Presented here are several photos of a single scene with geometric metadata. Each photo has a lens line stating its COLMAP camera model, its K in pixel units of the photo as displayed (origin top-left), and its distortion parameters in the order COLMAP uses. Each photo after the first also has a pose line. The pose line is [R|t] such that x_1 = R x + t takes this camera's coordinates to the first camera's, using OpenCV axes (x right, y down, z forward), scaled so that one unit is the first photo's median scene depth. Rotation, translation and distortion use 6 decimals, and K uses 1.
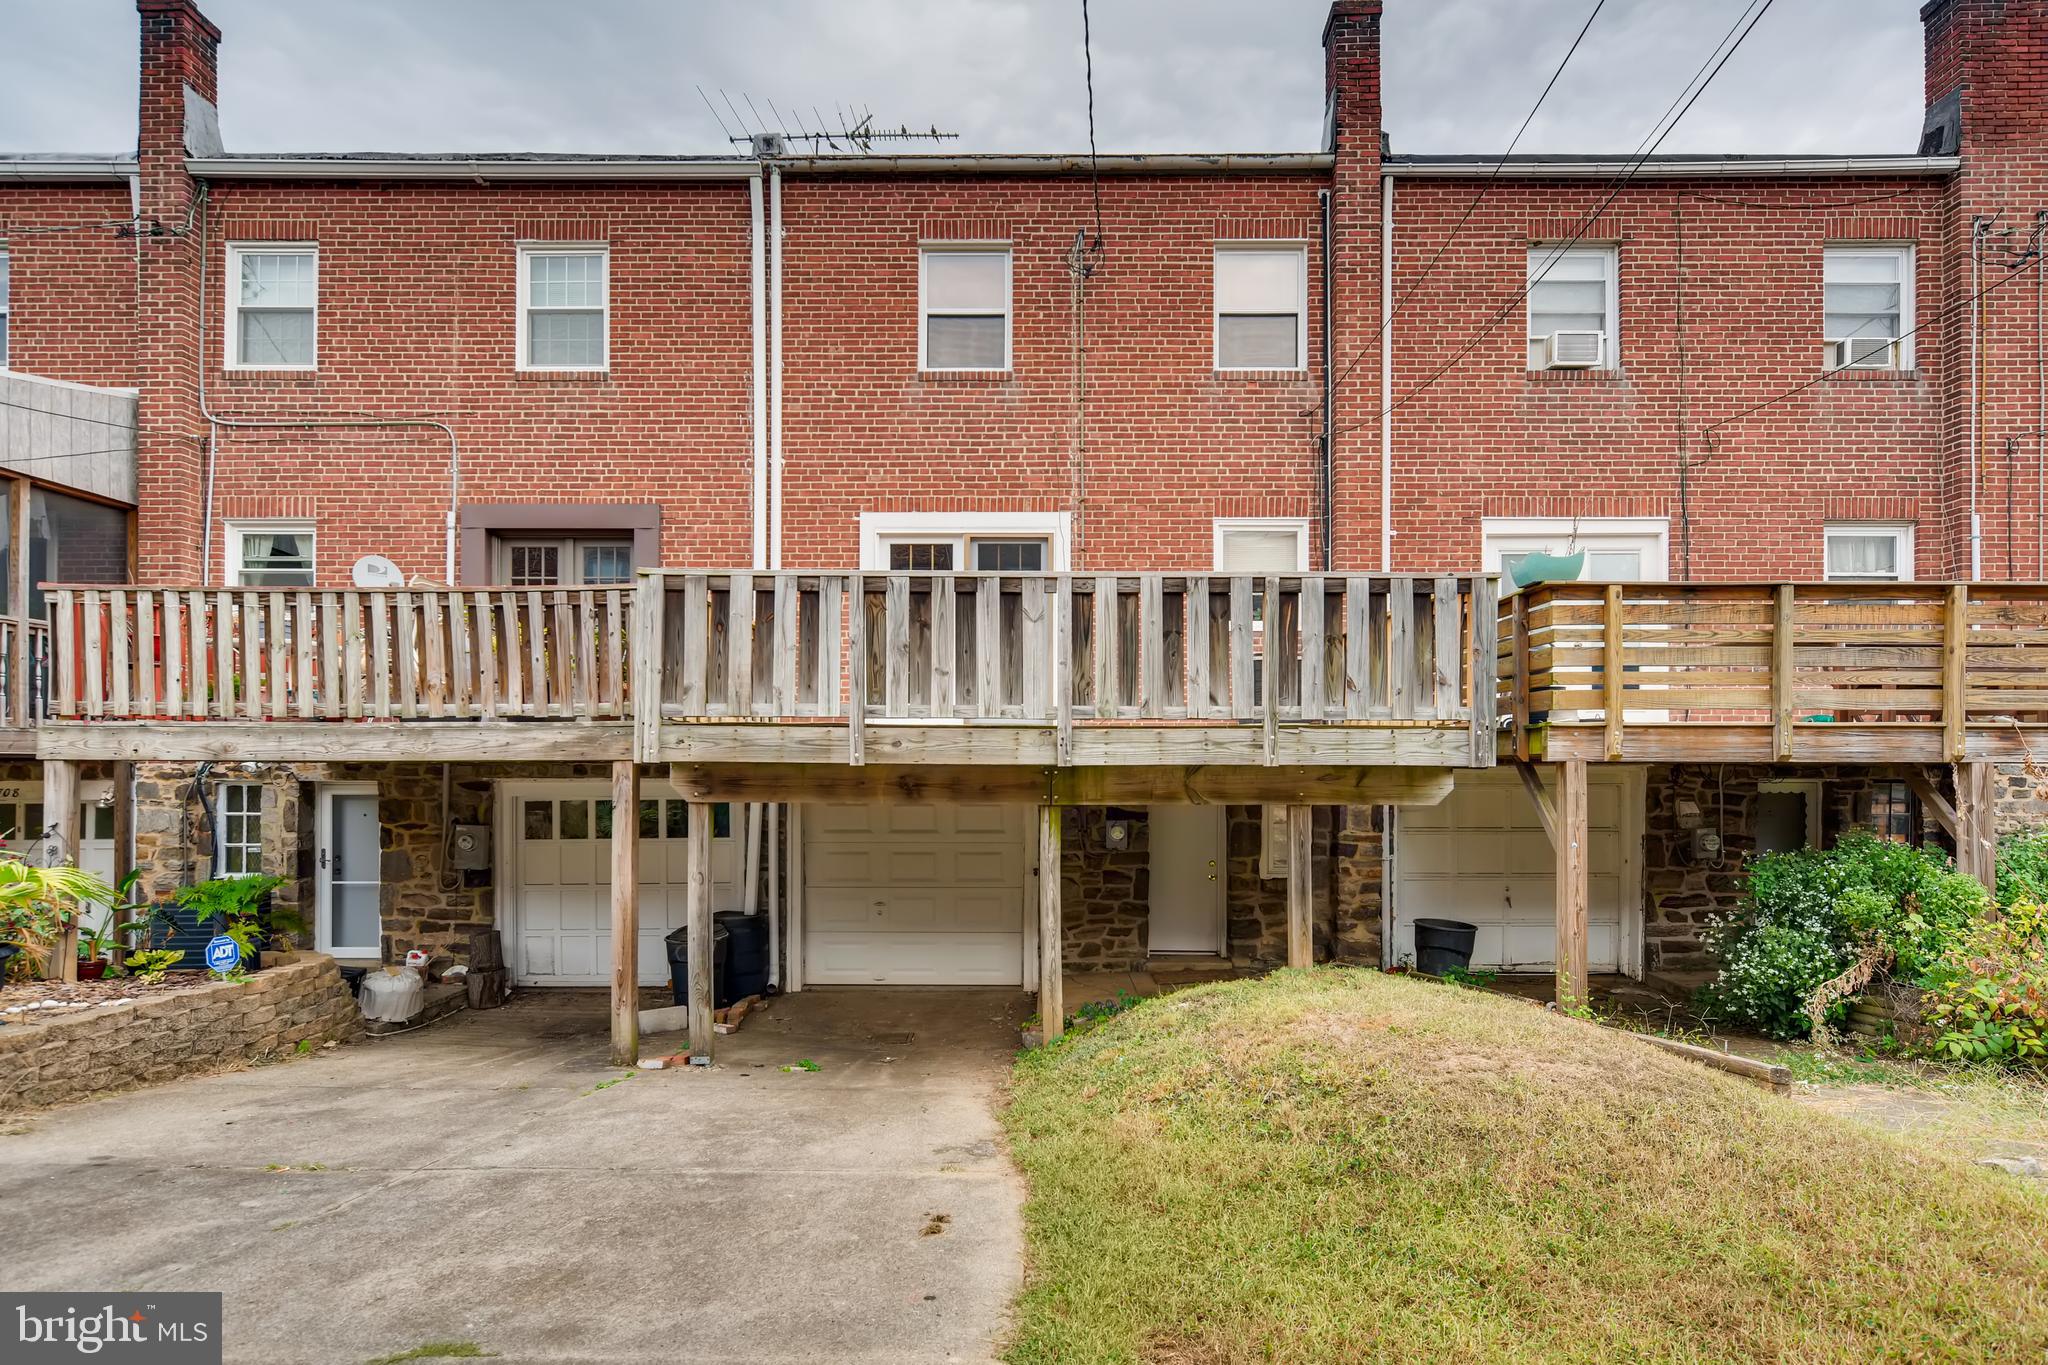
lens RADIAL K [[1041.3, 0, 990.9], [0, 1041.3, 748.3], [0, 0, 1]] dist [-0.001952, 0.004584]
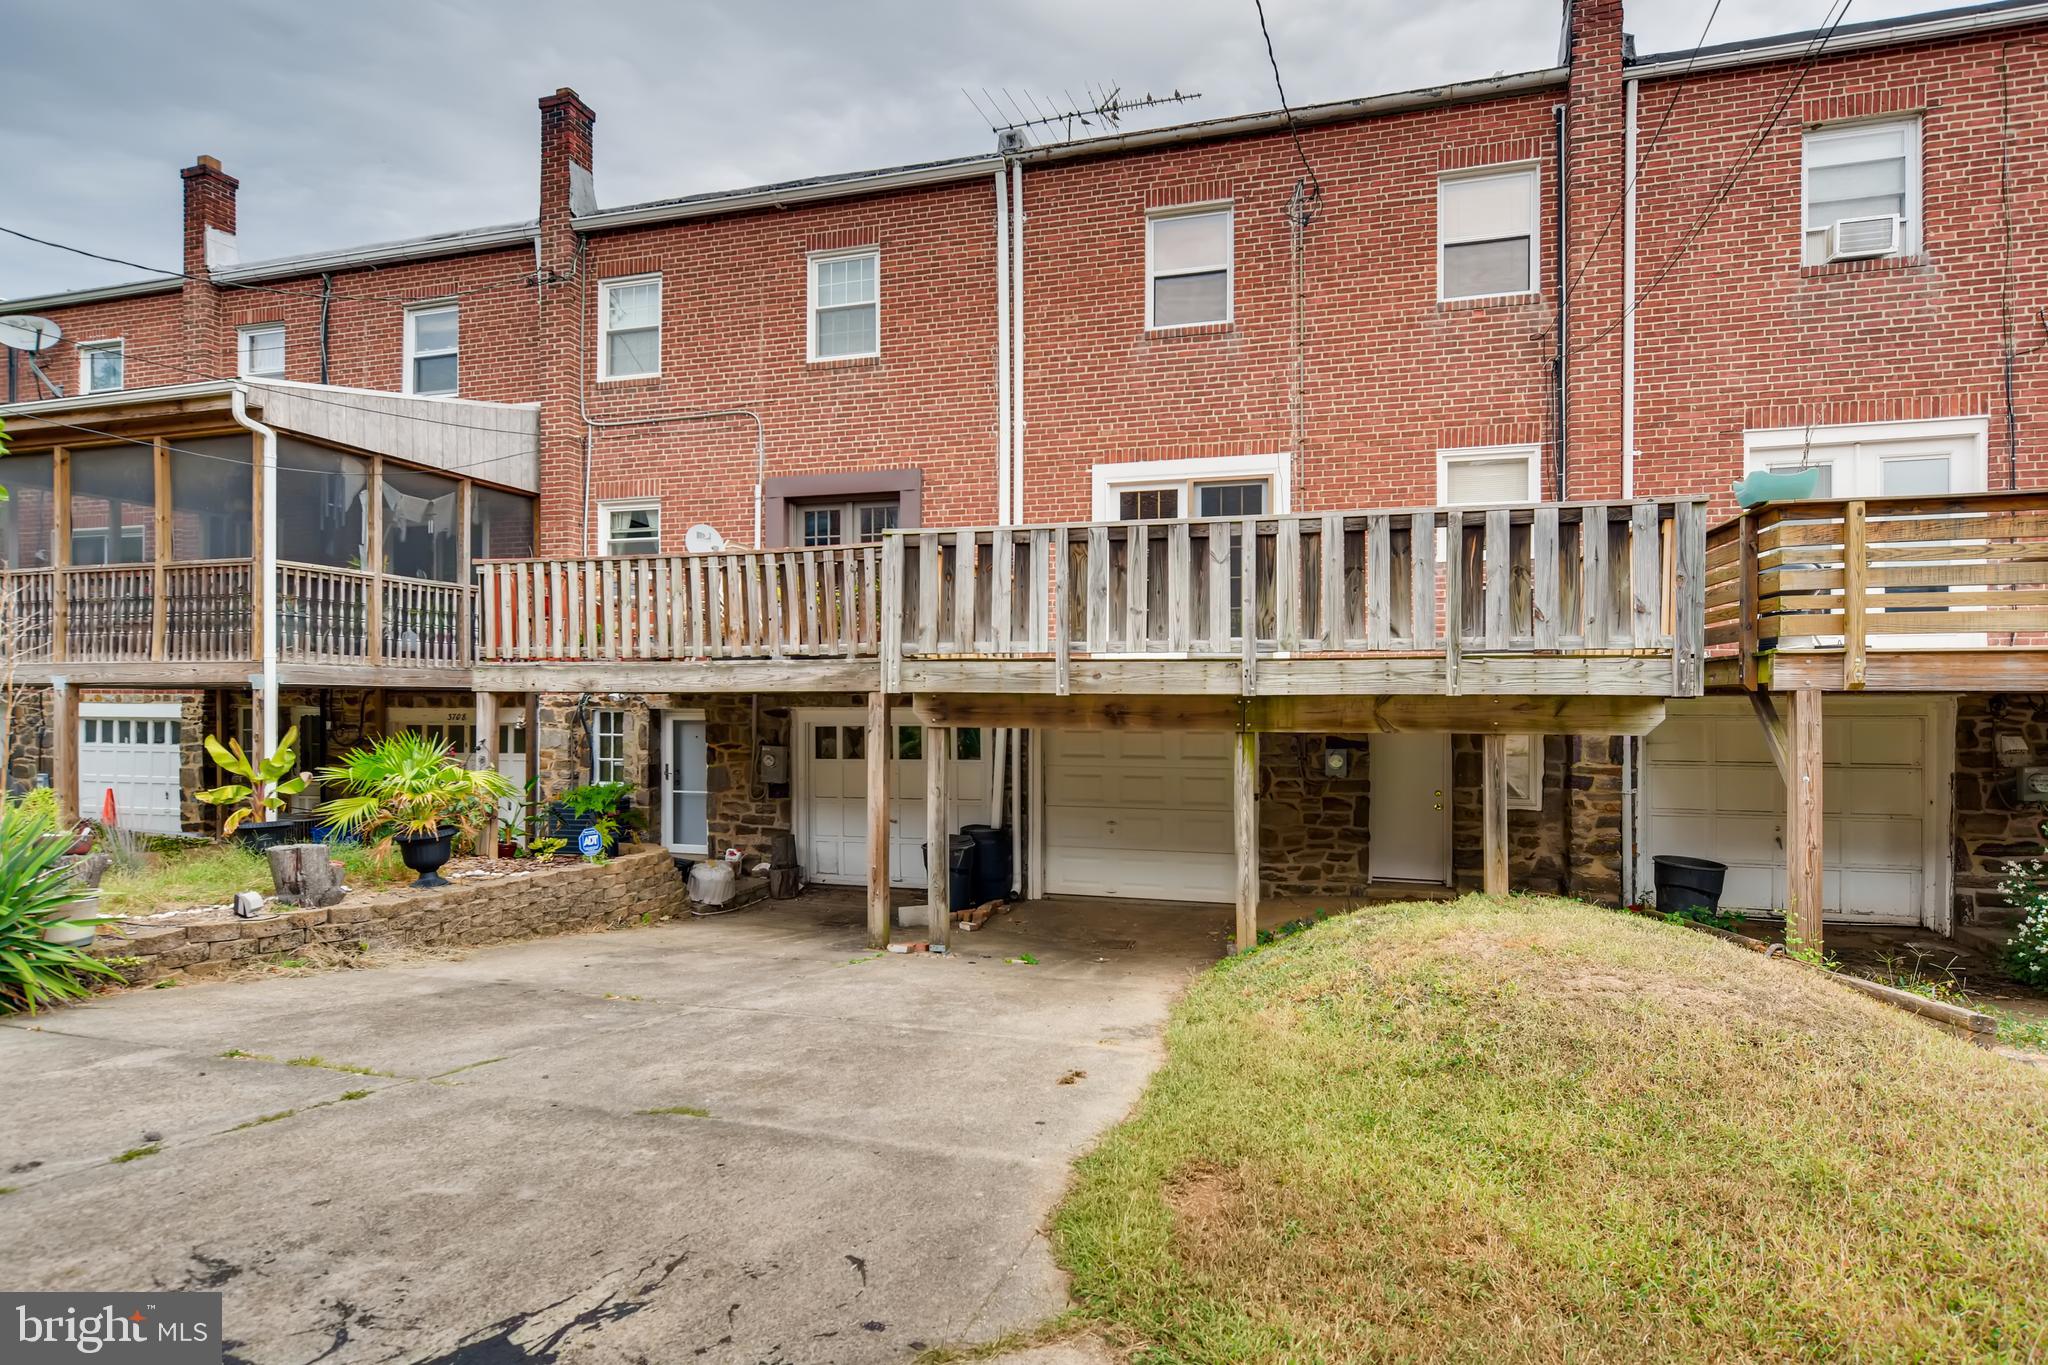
lens RADIAL K [[1041.3, 0, 1021.7], [0, 1041.3, 683.5], [0, 0, 1]] dist [-0.001952, 0.004584]
pose [[0.962894, -0.003776, -0.269855, 0.099264], [0.004276, 0.999990, 0.001267, 0.001483], [0.269847, -0.002374, 0.962900, -0.076435]]
